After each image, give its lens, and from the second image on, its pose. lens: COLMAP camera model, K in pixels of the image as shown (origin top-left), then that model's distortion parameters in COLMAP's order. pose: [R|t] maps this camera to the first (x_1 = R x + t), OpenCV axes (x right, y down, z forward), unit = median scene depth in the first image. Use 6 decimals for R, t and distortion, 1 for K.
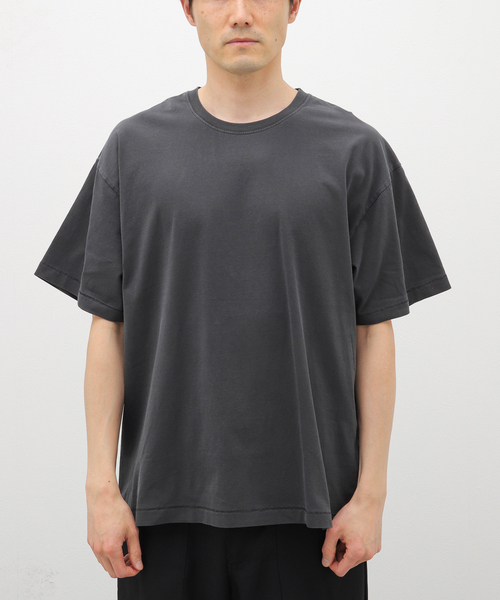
lens RADIAL K [[2797.9, 0, 251.4], [0, 2797.9, 301.0], [0, 0, 1]] dist [0.587419, 0.000000]
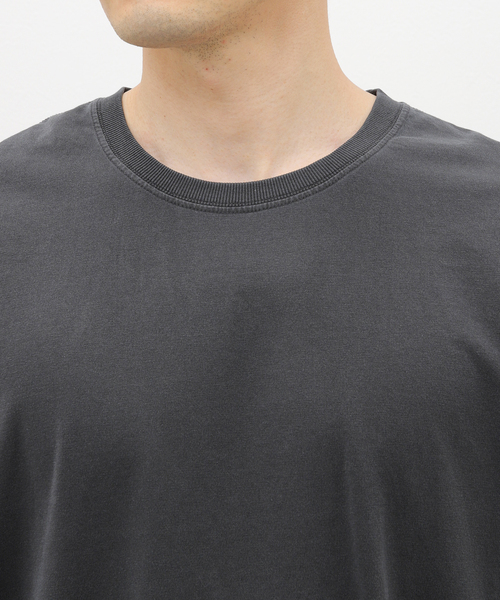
lens RADIAL K [[2797.9, 0, 250.1], [0, 2797.9, 298.8], [0, 0, 1]] dist [0.587419, 0.000000]
pose [[0.999714, -0.011187, 0.021154, -0.009873], [0.011254, 0.999932, -0.003042, -0.046602], [-0.021119, 0.003279, 0.999772, 0.622483]]
